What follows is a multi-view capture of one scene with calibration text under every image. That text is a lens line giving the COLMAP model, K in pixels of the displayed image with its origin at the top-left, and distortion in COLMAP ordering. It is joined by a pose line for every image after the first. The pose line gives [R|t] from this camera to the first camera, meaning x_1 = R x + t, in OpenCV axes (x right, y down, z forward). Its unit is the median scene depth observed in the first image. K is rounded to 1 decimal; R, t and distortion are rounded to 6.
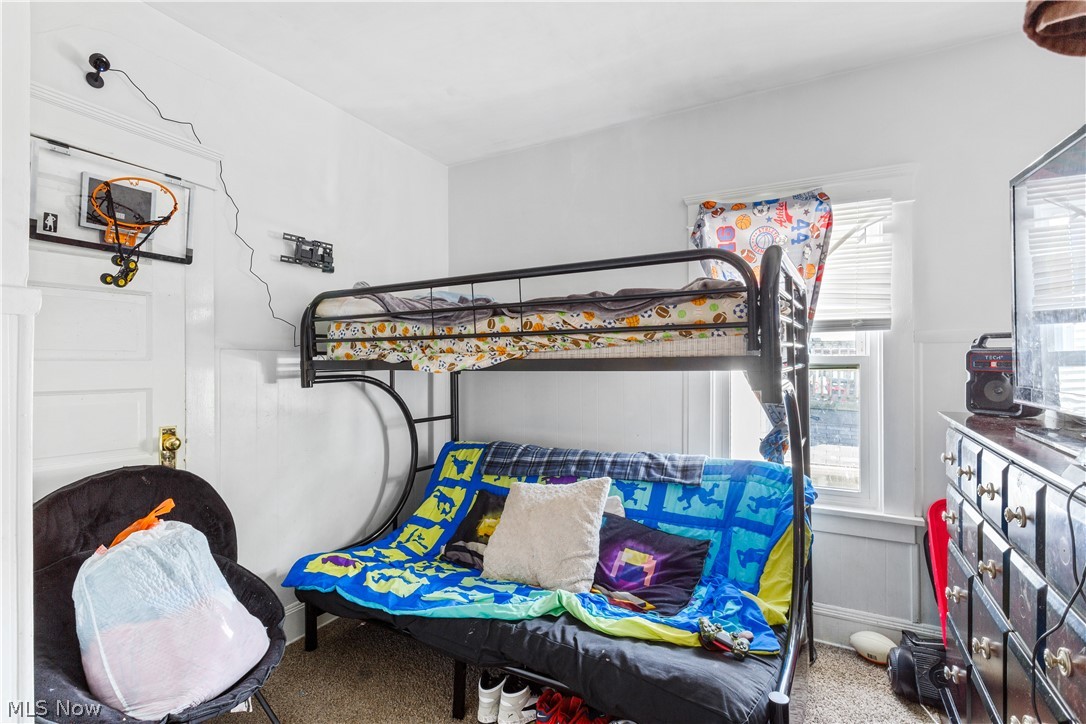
lens RADIAL K [[523.8, 0, 540.6], [0, 523.8, 359.2], [0, 0, 1]] dist [-0.003505, -0.001116]
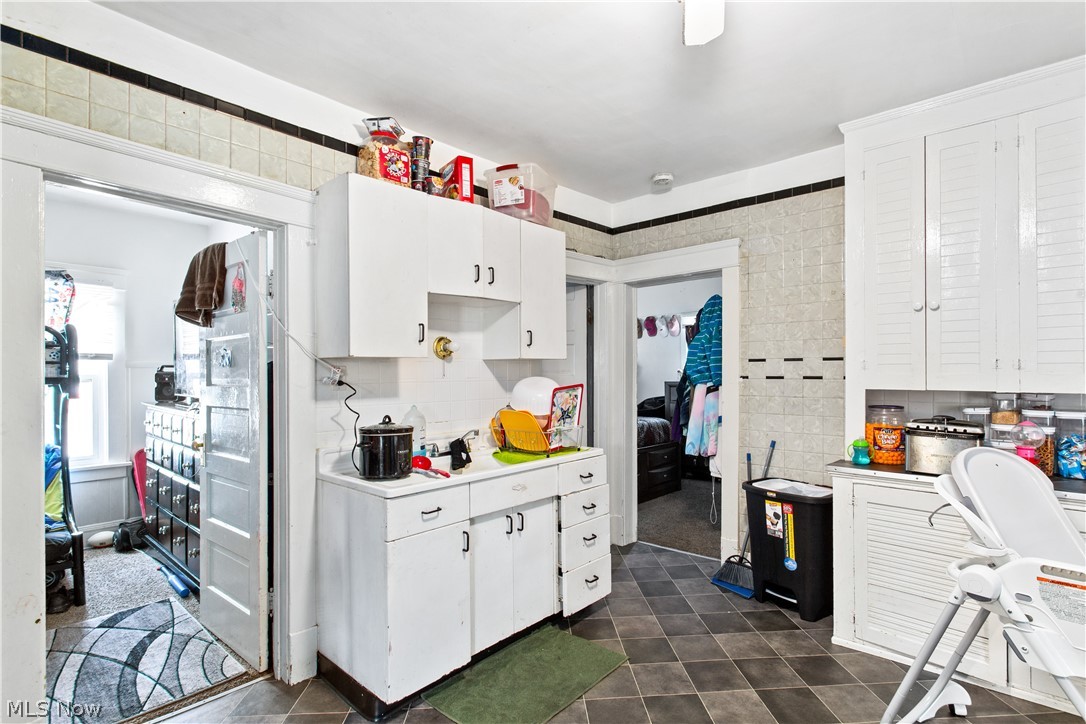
lens RADIAL K [[523.8, 0, 541.8], [0, 523.8, 366.0], [0, 0, 1]] dist [-0.003505, -0.001116]
pose [[0.221320, 0.005438, 0.975186, -0.843681], [0.003702, 0.999973, -0.006416, -0.021854], [-0.975194, 0.005031, 0.221294, -0.934723]]
